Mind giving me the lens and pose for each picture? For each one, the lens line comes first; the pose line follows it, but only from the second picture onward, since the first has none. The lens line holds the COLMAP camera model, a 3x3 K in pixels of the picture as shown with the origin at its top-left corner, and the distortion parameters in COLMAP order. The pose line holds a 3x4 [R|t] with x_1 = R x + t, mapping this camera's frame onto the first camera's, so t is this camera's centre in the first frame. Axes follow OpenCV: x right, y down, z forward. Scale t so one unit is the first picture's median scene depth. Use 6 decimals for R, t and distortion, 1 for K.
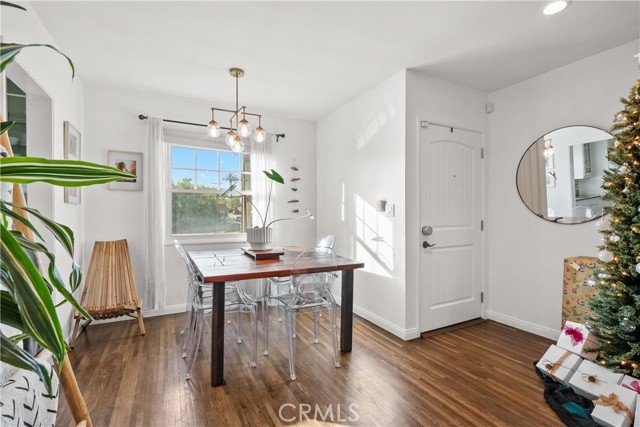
lens RADIAL K [[300.9, 0, 324.6], [0, 300.9, 213.9], [0, 0, 1]] dist [0.002652, -0.002091]
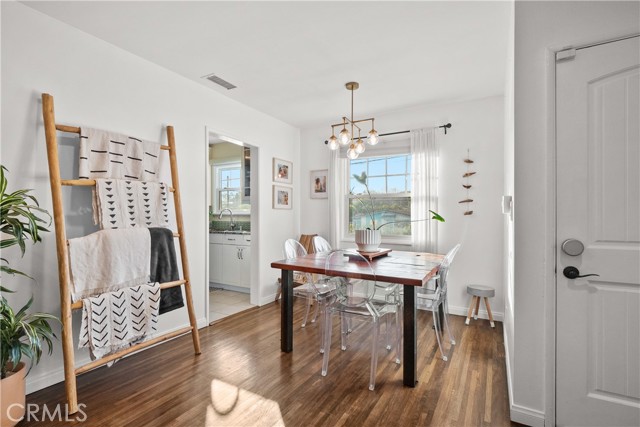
lens RADIAL K [[300.9, 0, 319.6], [0, 300.9, 217.3], [0, 0, 1]] dist [0.002652, -0.002091]
pose [[0.530018, 0.005470, -0.847968, 0.548985], [-0.004780, 0.999983, 0.003463, 0.001574], [0.847973, 0.002218, 0.530035, 0.315276]]
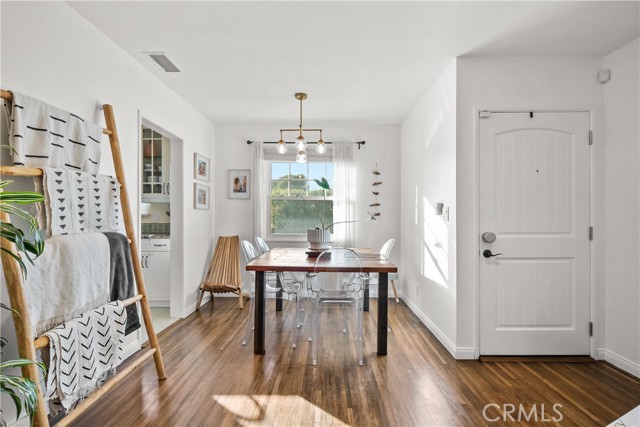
lens RADIAL K [[300.9, 0, 321.5], [0, 300.9, 214.4], [0, 0, 1]] dist [0.002652, -0.002091]
pose [[0.876665, -0.000056, -0.481101, 0.328984], [-0.004204, 0.999961, -0.007777, -0.001015], [0.481083, 0.008841, 0.876631, 0.016569]]
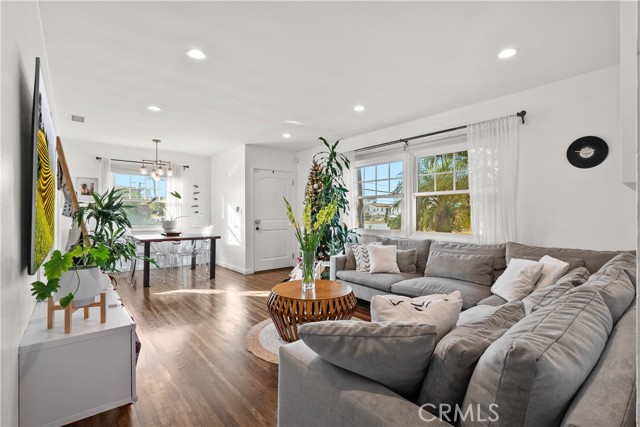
lens RADIAL K [[300.9, 0, 317.6], [0, 300.9, 212.7], [0, 0, 1]] dist [0.002652, -0.002091]
pose [[0.981184, 0.000186, 0.193077, 0.338339], [0.001415, 0.999966, -0.008155, 0.010931], [-0.193072, 0.008275, 0.981150, -1.061943]]
